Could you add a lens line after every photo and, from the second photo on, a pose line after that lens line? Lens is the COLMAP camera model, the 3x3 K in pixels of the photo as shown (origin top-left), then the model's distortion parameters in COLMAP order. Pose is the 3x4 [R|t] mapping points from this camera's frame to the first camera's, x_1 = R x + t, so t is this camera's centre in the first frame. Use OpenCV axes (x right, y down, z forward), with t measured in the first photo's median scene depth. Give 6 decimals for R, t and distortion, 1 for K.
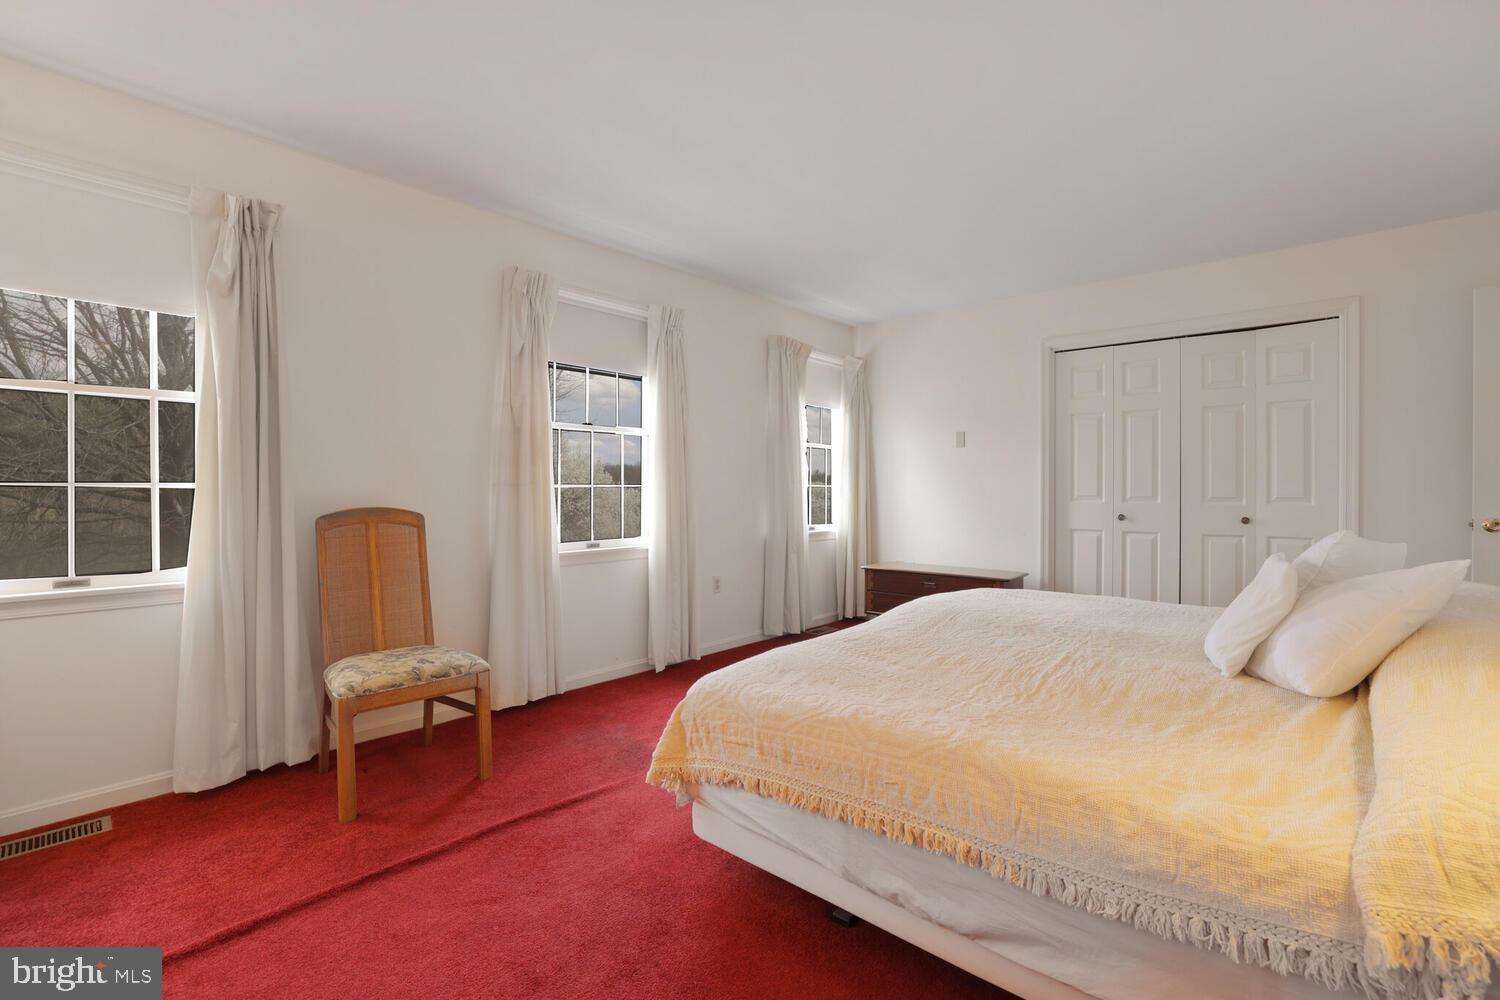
lens RADIAL K [[648.4, 0, 743.7], [0, 648.4, 491.7], [0, 0, 1]] dist [0.000149, 0.000053]
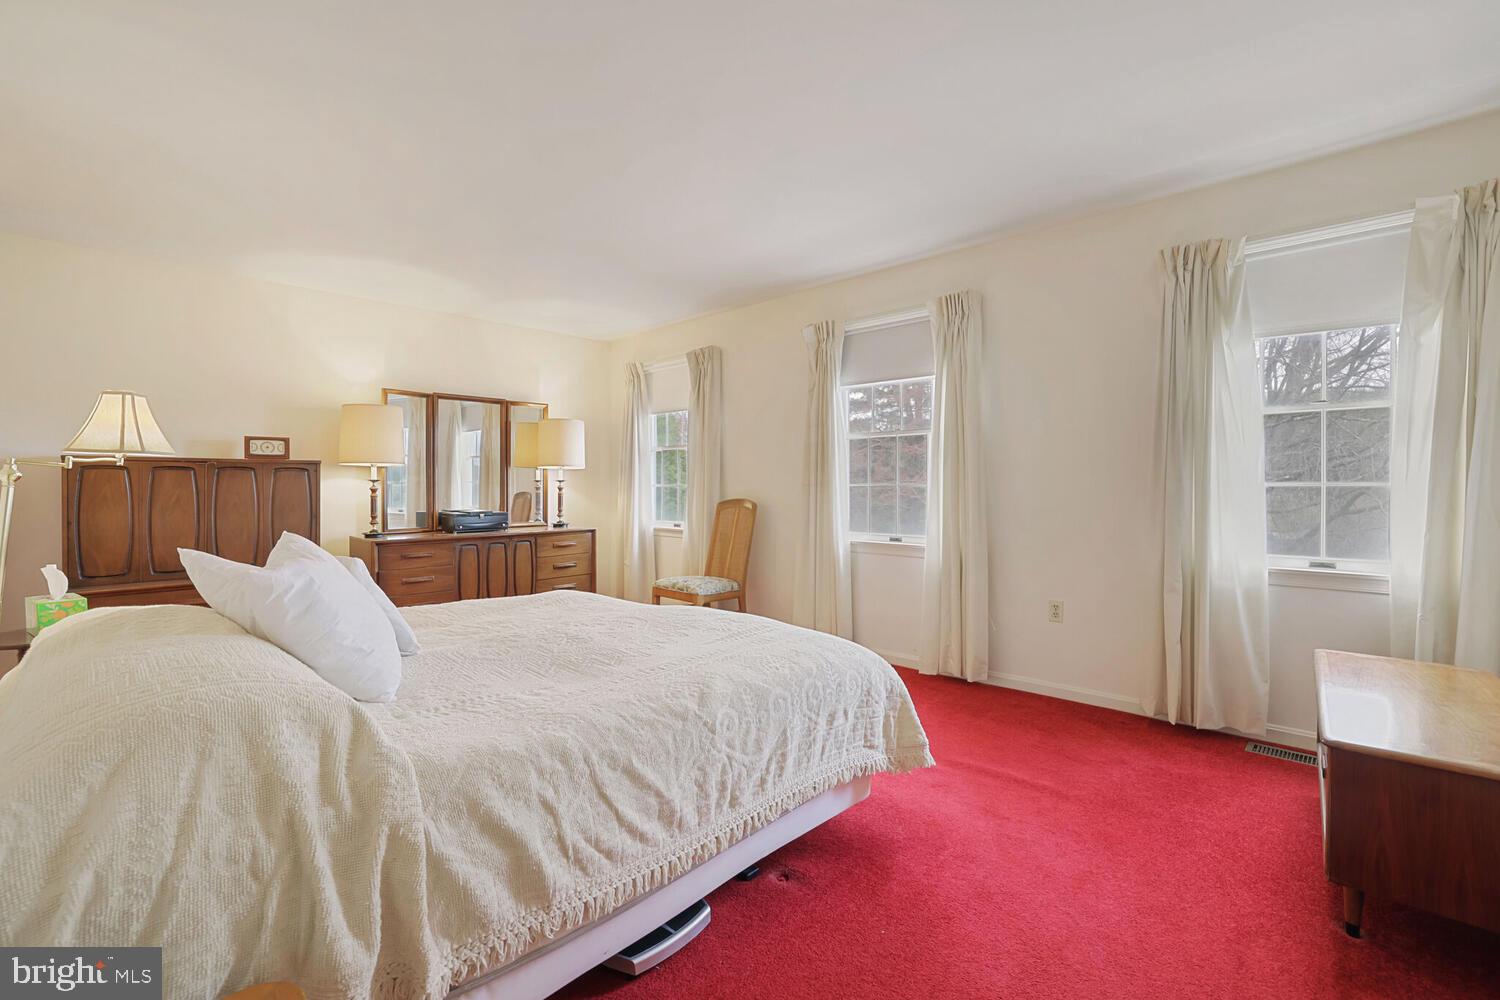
lens RADIAL K [[648.4, 0, 743.7], [0, 648.4, 491.7], [0, 0, 1]] dist [0.000149, 0.000053]
pose [[-0.009536, 0.009704, -0.999907, 0.741538], [-0.007768, 0.999922, 0.009778, -0.004955], [0.999924, 0.007860, -0.009460, 0.630622]]
